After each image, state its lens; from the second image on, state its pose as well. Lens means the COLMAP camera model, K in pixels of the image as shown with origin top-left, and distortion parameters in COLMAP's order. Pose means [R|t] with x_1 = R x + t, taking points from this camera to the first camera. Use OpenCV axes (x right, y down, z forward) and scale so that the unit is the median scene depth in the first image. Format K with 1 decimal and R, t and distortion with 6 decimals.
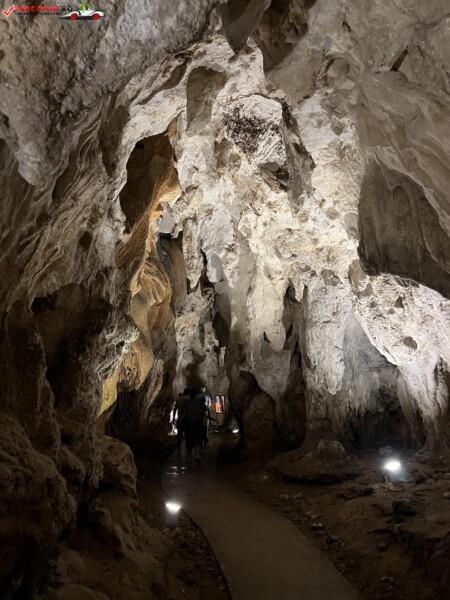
lens RADIAL K [[446.7, 0, 224.4], [0, 446.7, 300.0], [0, 0, 1]] dist [0.009253, 0.000908]
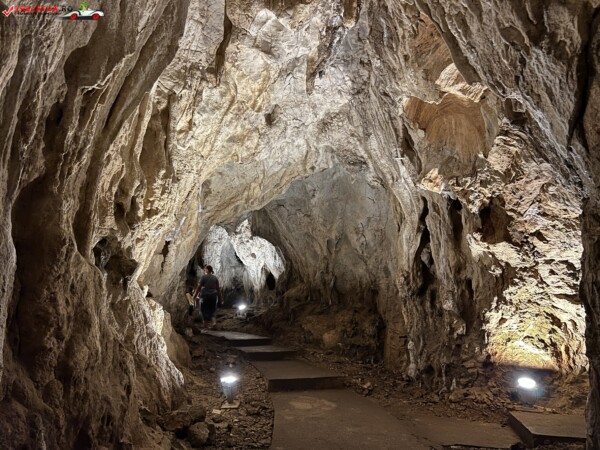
lens RADIAL K [[446.7, 0, 300.0], [0, 446.7, 225.7], [0, 0, 1]] dist [0.009253, 0.000908]
pose [[0.846084, 0.093611, 0.524766, -0.568615], [-0.121822, 0.992363, 0.019390, -0.123724], [-0.518943, -0.080334, 0.851026, -0.996844]]
